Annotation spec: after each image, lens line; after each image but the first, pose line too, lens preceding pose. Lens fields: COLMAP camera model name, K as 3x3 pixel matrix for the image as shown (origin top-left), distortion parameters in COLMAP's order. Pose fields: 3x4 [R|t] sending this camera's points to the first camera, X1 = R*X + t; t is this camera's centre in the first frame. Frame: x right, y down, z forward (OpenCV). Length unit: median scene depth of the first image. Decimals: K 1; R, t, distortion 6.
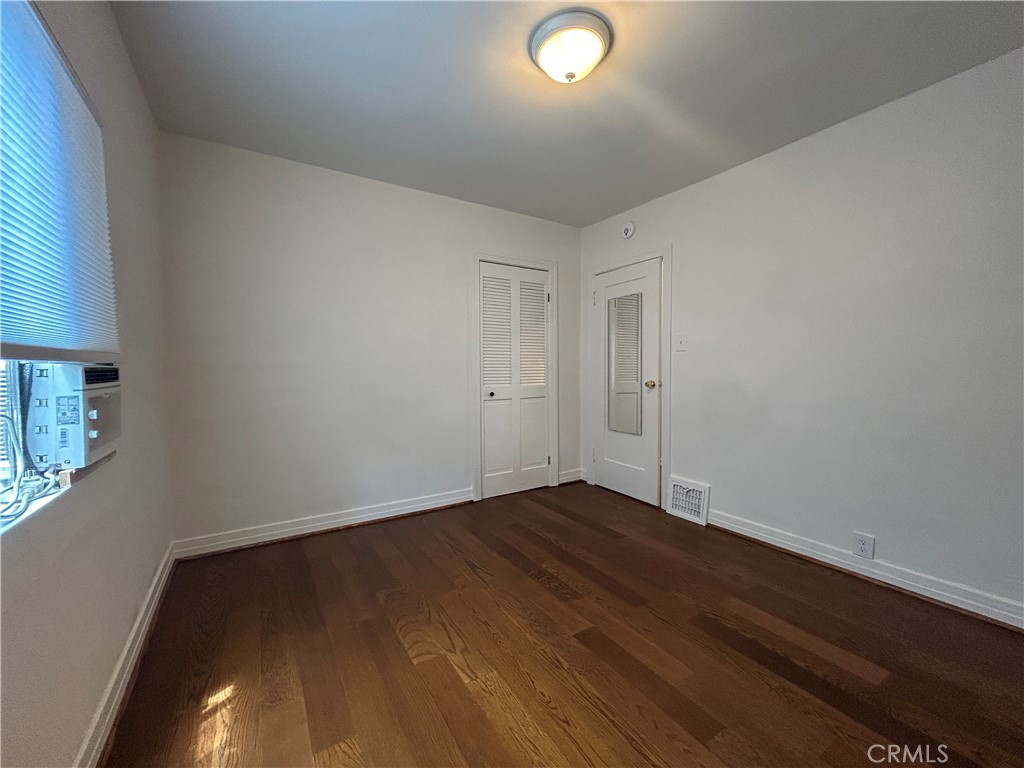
lens RADIAL K [[420.0, 0, 510.9], [0, 420.0, 382.7], [0, 0, 1]] dist [0.011695, -0.000086]
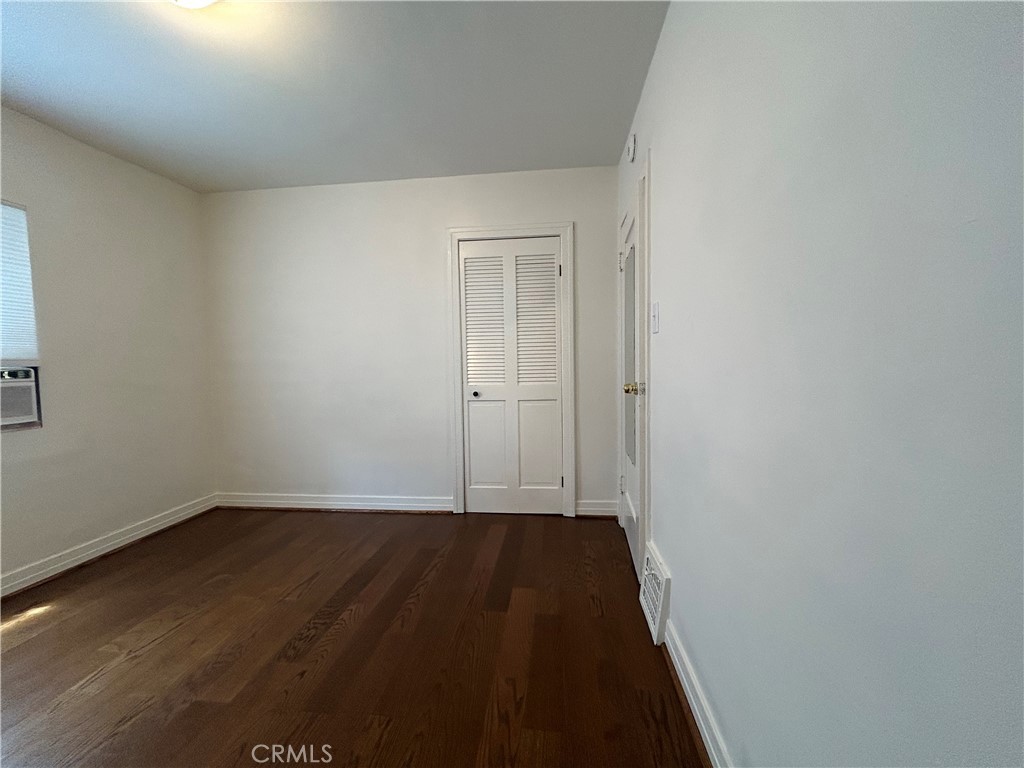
lens RADIAL K [[414.2, 0, 512.0], [0, 414.2, 384.0], [0, 0, 1]] dist [0.001419, 0.000170]
pose [[0.776204, 0.018380, -0.630213, 0.545179], [-0.010913, 0.999817, 0.015718, -0.007088], [0.630387, -0.005323, 0.776263, 0.386456]]
